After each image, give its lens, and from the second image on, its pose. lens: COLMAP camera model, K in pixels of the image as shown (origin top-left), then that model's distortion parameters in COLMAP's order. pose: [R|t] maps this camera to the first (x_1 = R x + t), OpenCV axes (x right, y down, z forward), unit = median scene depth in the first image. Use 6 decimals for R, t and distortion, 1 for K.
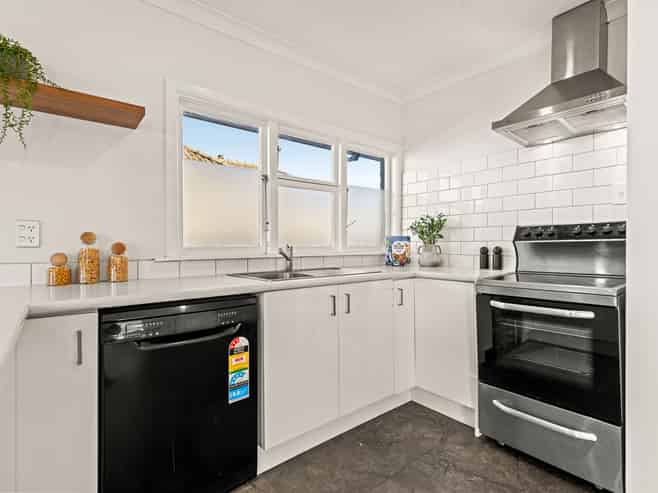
lens RADIAL K [[330.1, 0, 327.9], [0, 330.1, 245.3], [0, 0, 1]] dist [0.002612, -0.000277]
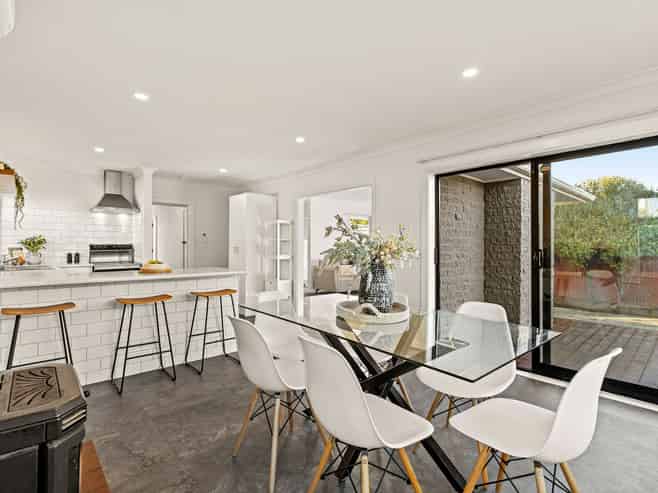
lens RADIAL K [[330.1, 0, 329.9], [0, 330.1, 245.6], [0, 0, 1]] dist [0.002612, -0.000277]
pose [[-0.049209, 0.005447, 0.998774, -1.731895], [-0.002069, 0.999982, -0.005555, -0.033967], [-0.998786, -0.002339, -0.049197, -0.592527]]
